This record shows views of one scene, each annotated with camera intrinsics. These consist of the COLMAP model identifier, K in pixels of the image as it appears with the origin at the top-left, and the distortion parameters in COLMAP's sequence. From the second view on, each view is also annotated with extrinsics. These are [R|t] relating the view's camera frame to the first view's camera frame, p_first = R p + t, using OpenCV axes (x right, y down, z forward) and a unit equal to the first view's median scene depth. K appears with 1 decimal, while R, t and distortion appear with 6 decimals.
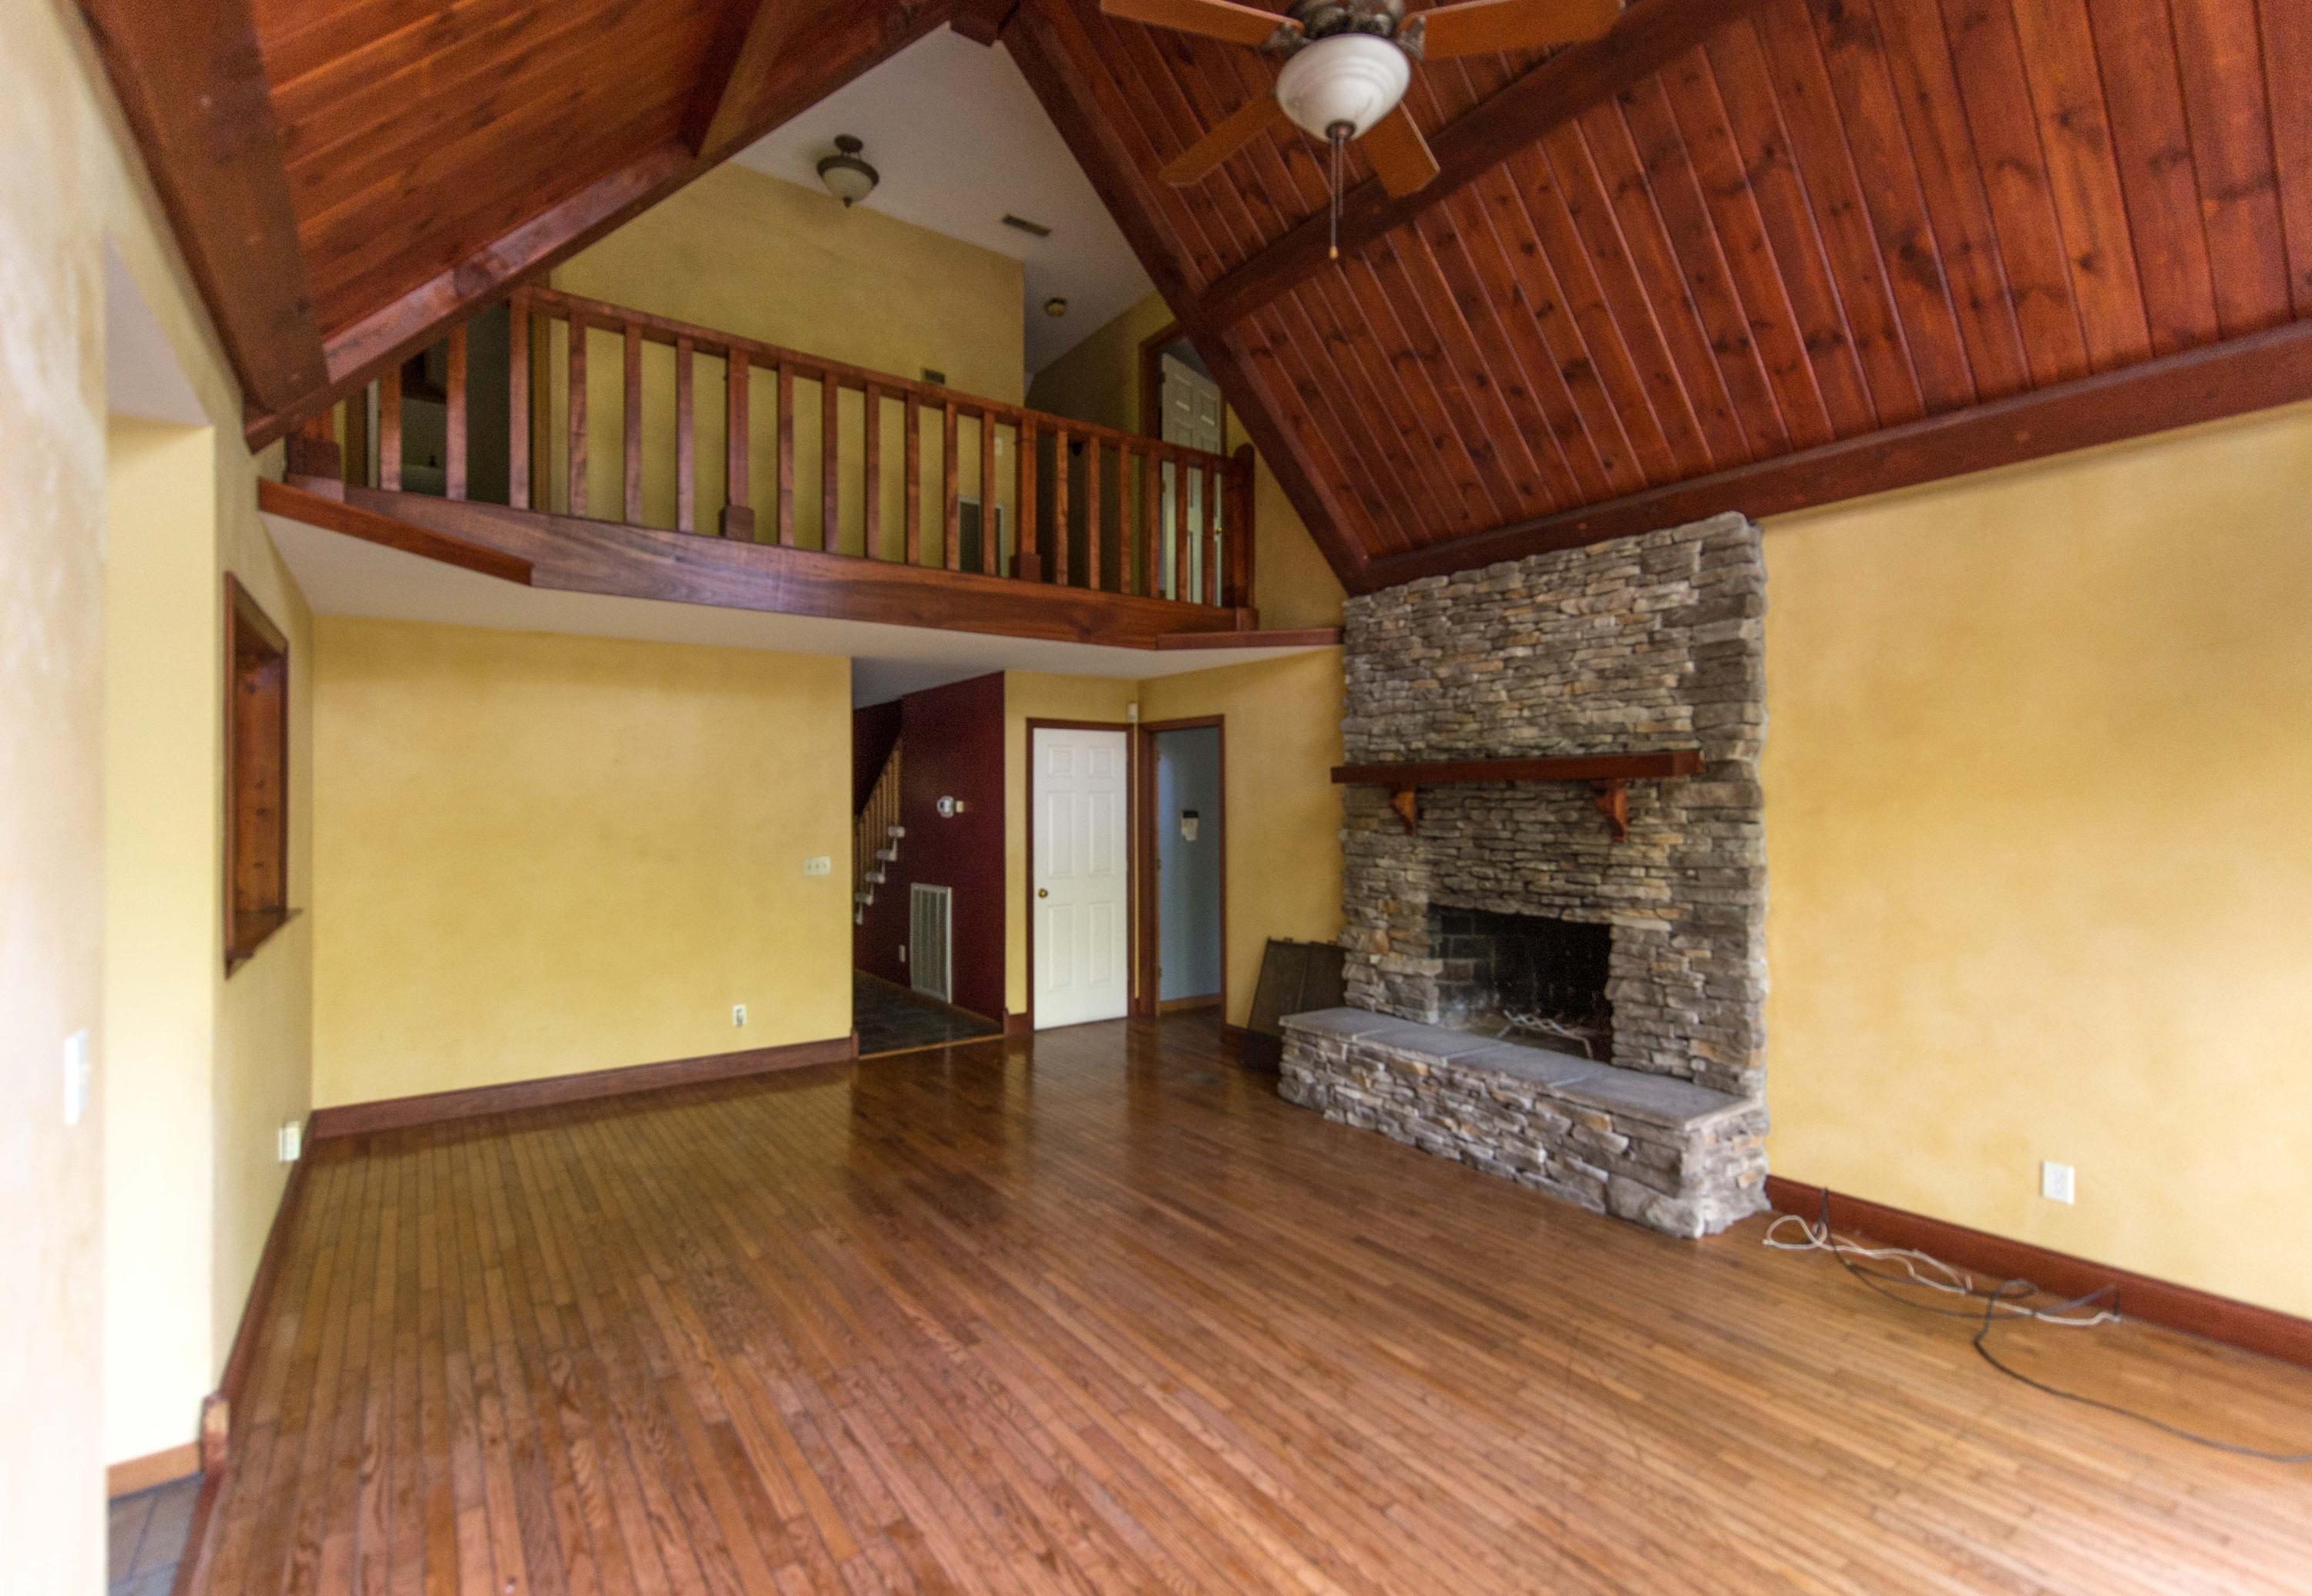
lens RADIAL K [[1015.8, 0, 1111.0], [0, 1015.8, 791.9], [0, 0, 1]] dist [0.039645, 0.000135]
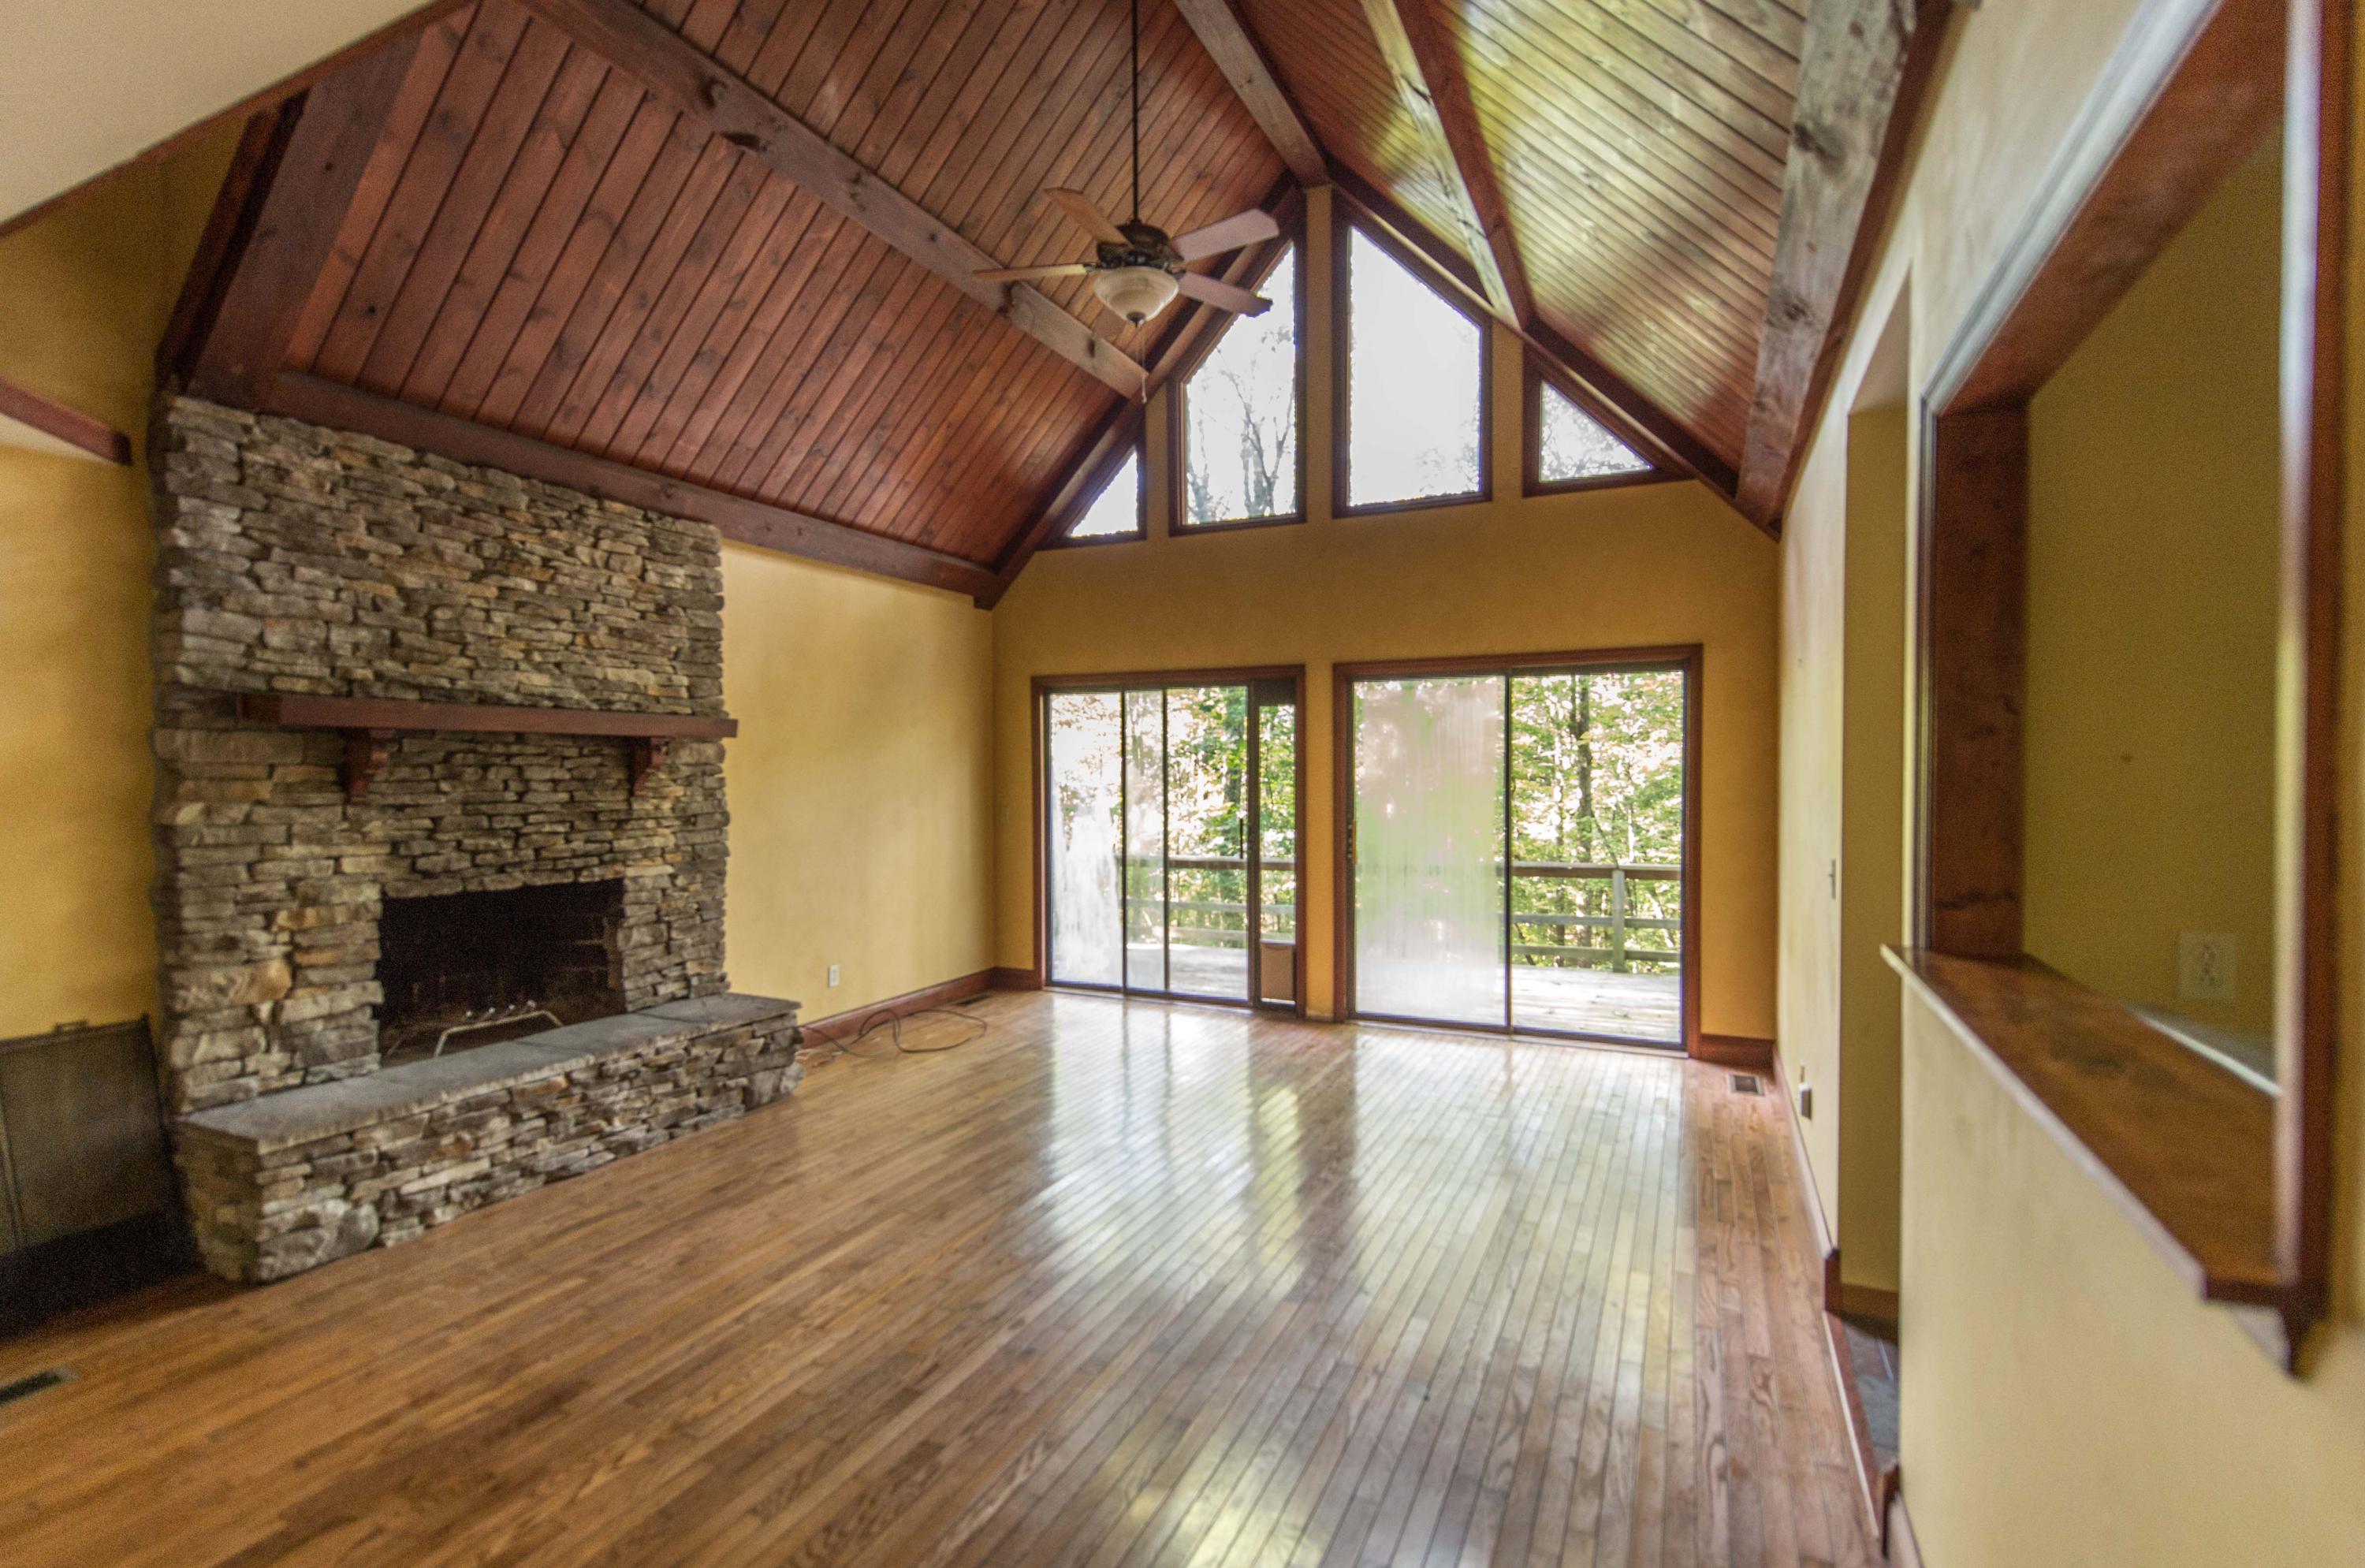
lens RADIAL K [[1056.3, 0, 1182.5], [0, 1056.3, 784.0], [0, 0, 1]] dist [0.001718, 0.000206]
pose [[-0.495139, -0.003374, 0.868807, -0.684502], [0.001878, 0.999986, 0.004953, 0.029959], [-0.868812, 0.004084, -0.495126, 0.999791]]
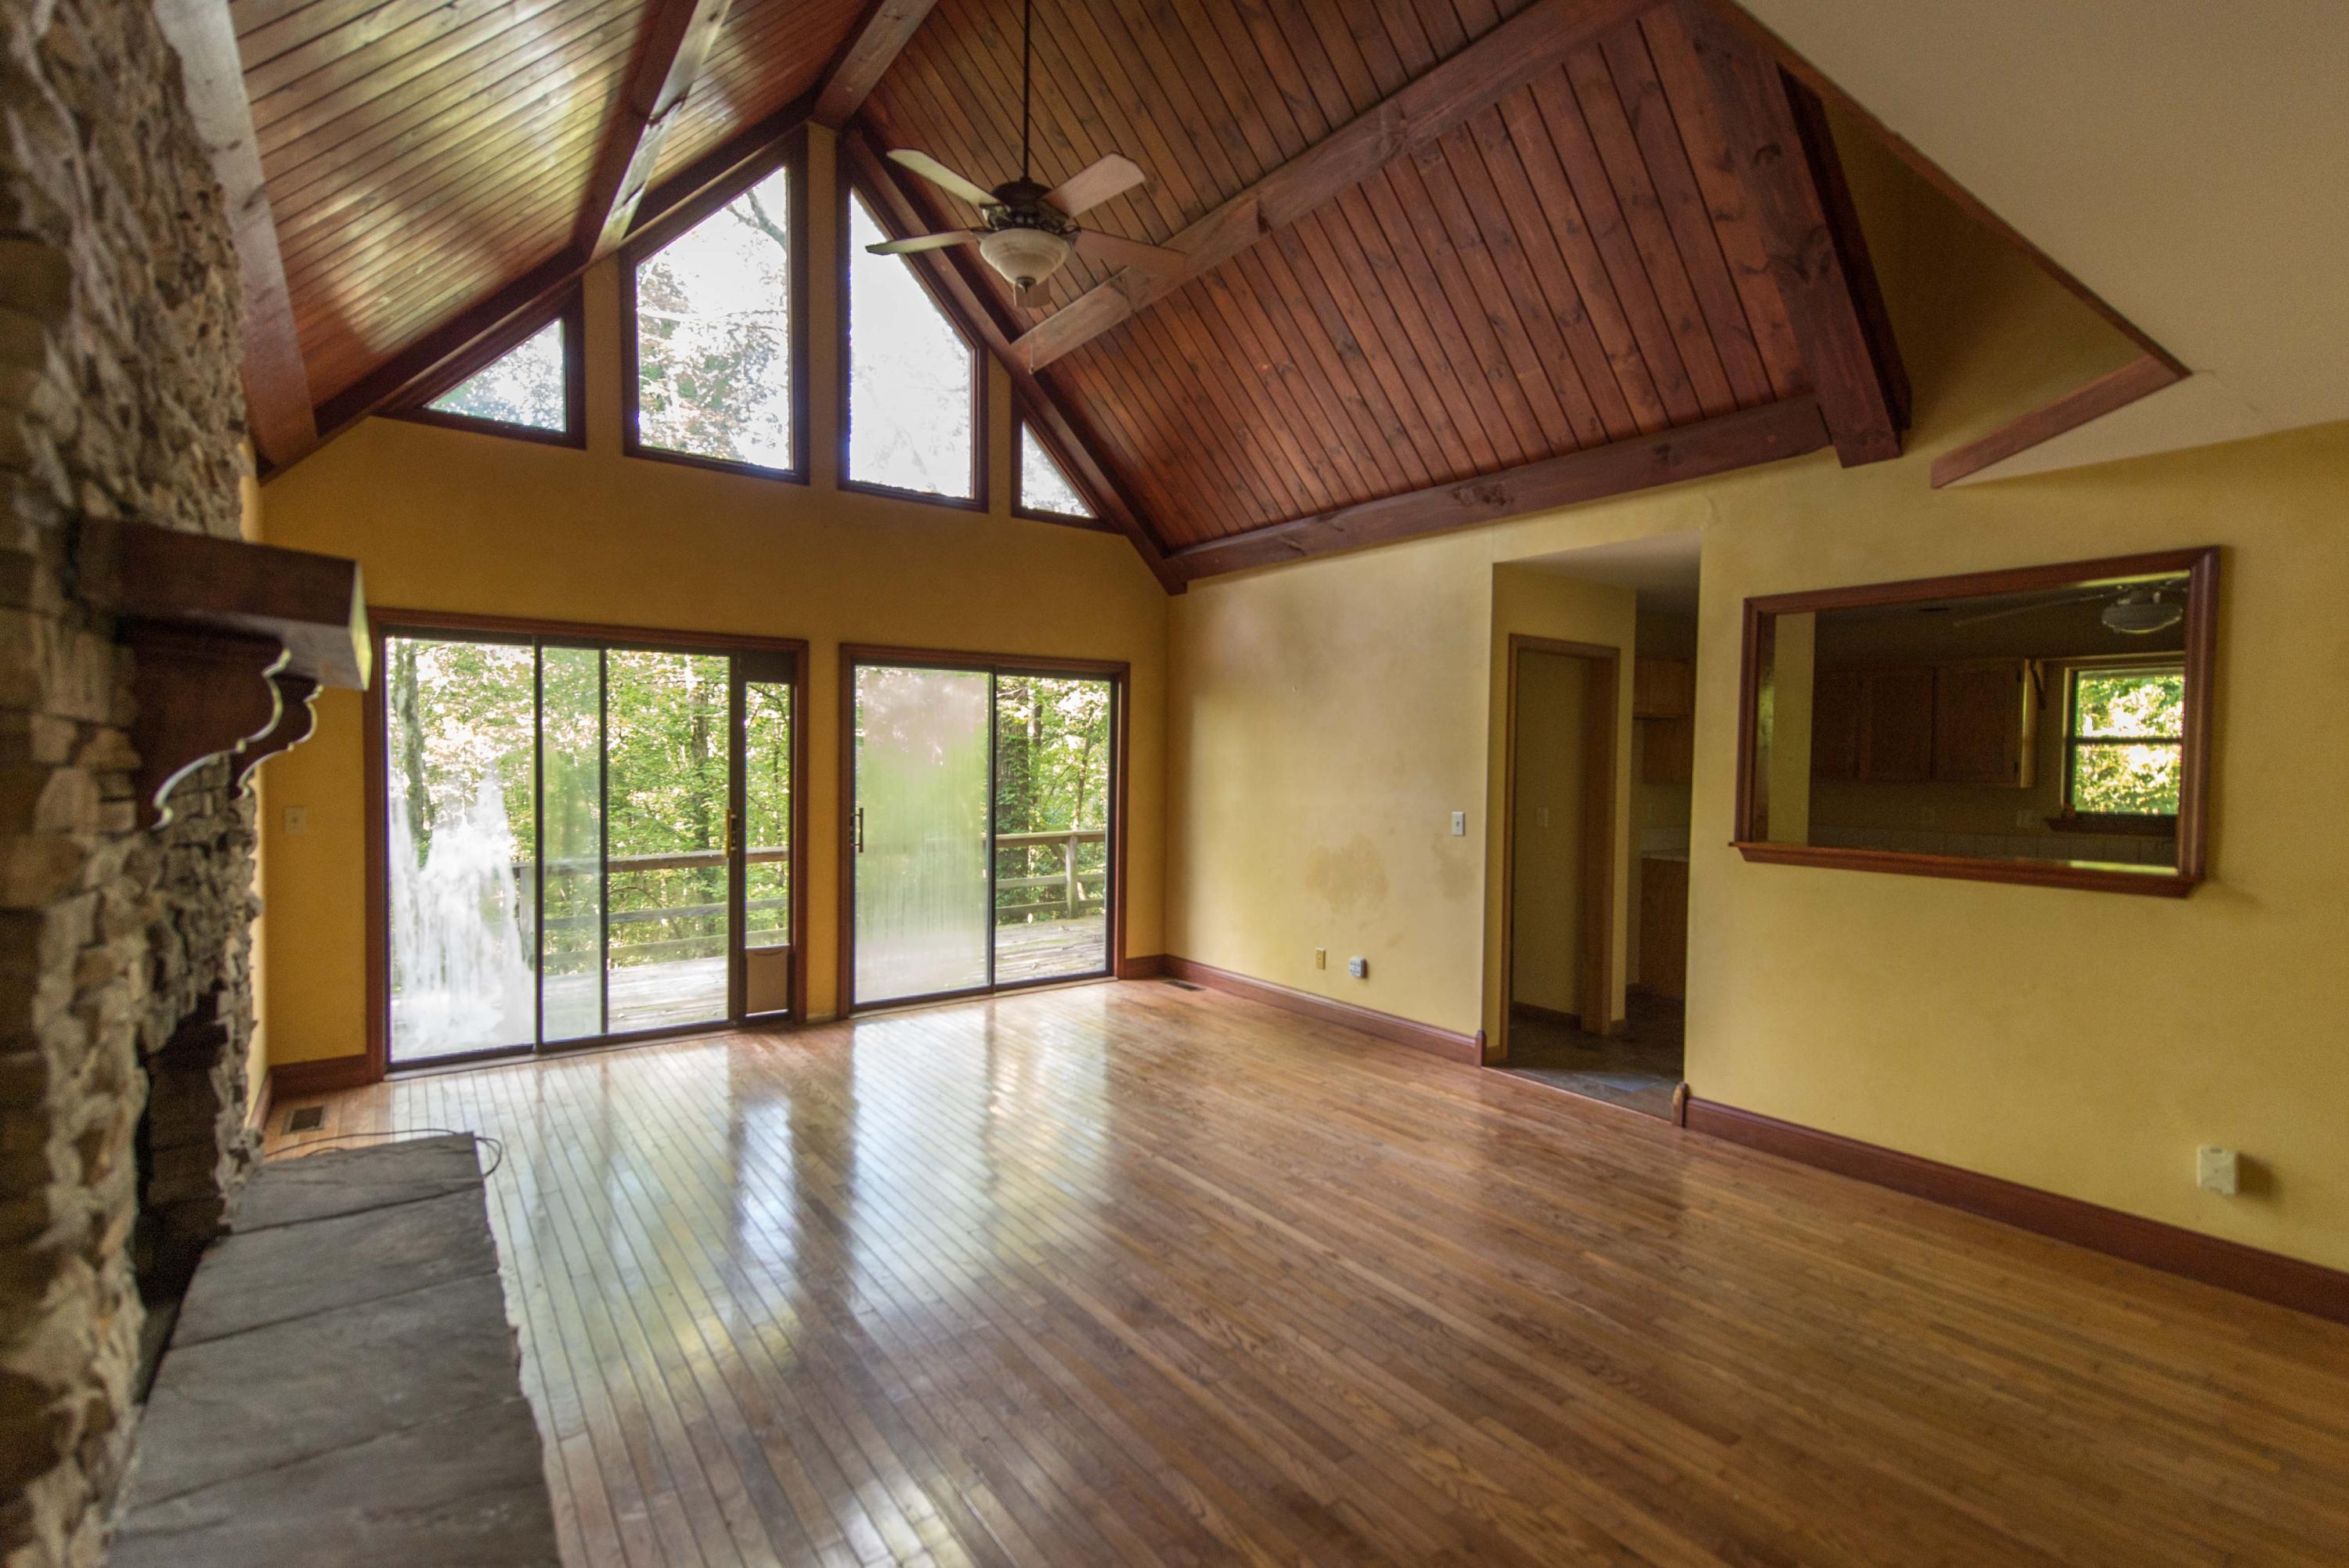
lens RADIAL K [[1074.3, 0, 1171.7], [0, 1074.3, 787.4], [0, 0, 1]] dist [0.010599, -0.000633]
pose [[-0.999448, -0.003704, -0.033018, 0.037164], [-0.004438, 0.999744, 0.022181, 0.027261], [0.032927, 0.022316, -0.999209, 1.488396]]
